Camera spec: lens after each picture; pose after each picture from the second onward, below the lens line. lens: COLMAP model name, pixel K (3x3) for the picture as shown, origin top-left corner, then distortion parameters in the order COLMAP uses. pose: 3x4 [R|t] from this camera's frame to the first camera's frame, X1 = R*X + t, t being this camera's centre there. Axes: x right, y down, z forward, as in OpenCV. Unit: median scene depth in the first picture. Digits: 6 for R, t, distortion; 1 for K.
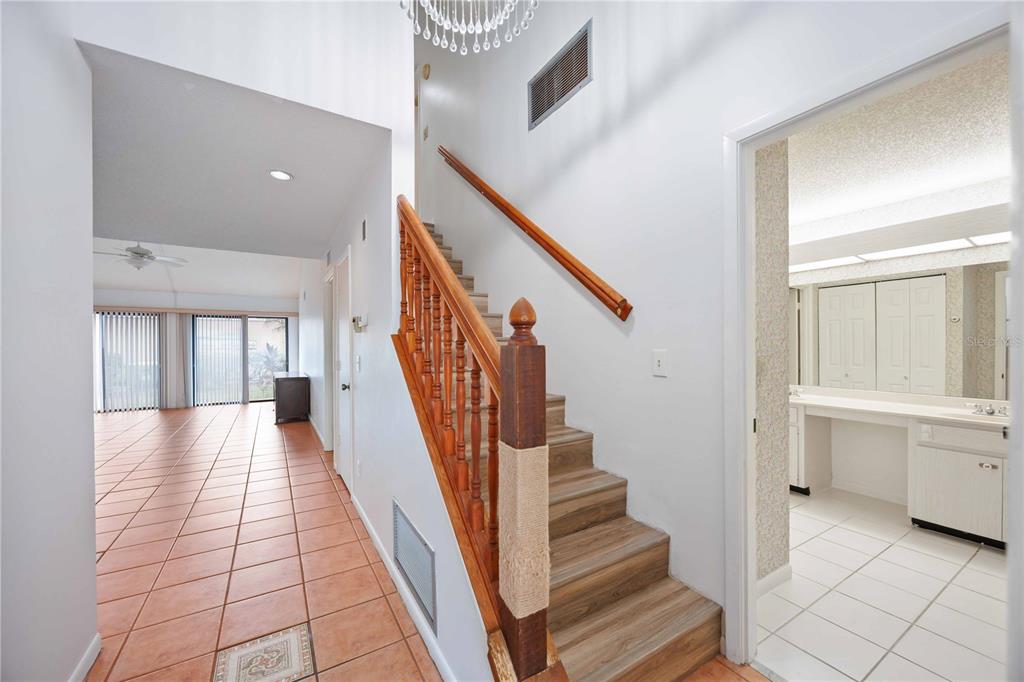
lens RADIAL K [[391.5, 0, 517.0], [0, 391.5, 343.8], [0, 0, 1]] dist [0.008675, 0.000159]
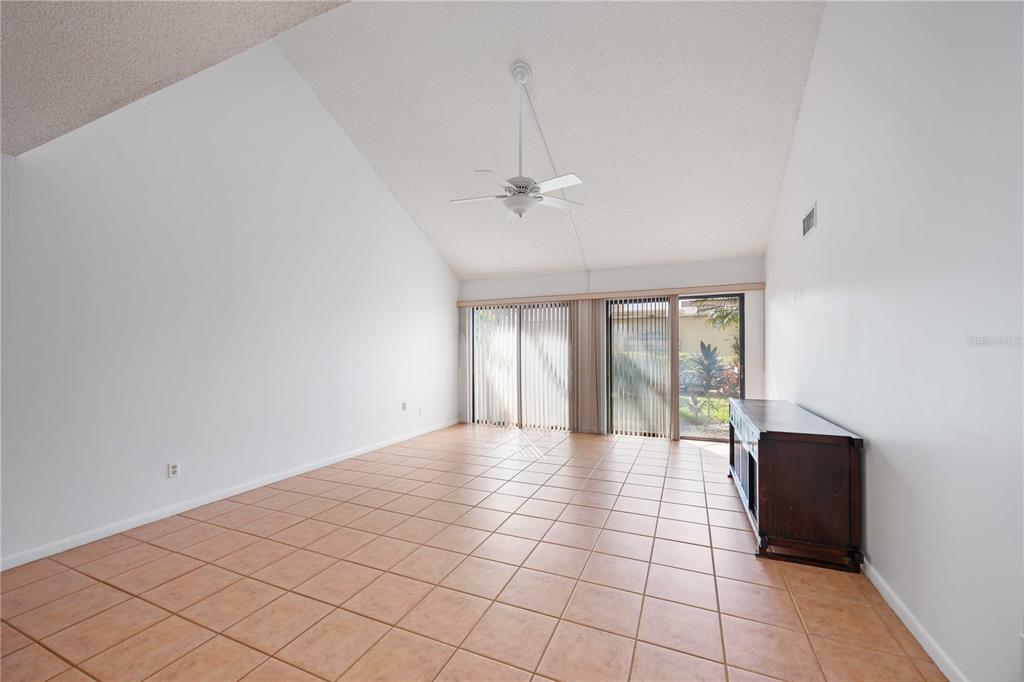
lens RADIAL K [[391.5, 0, 517.0], [0, 391.5, 343.8], [0, 0, 1]] dist [0.008675, 0.000159]
pose [[0.584264, 0.004149, -0.811553, -0.350912], [0.009659, 0.999881, 0.012066, -0.008155], [0.811506, -0.014889, 0.584154, 0.462272]]
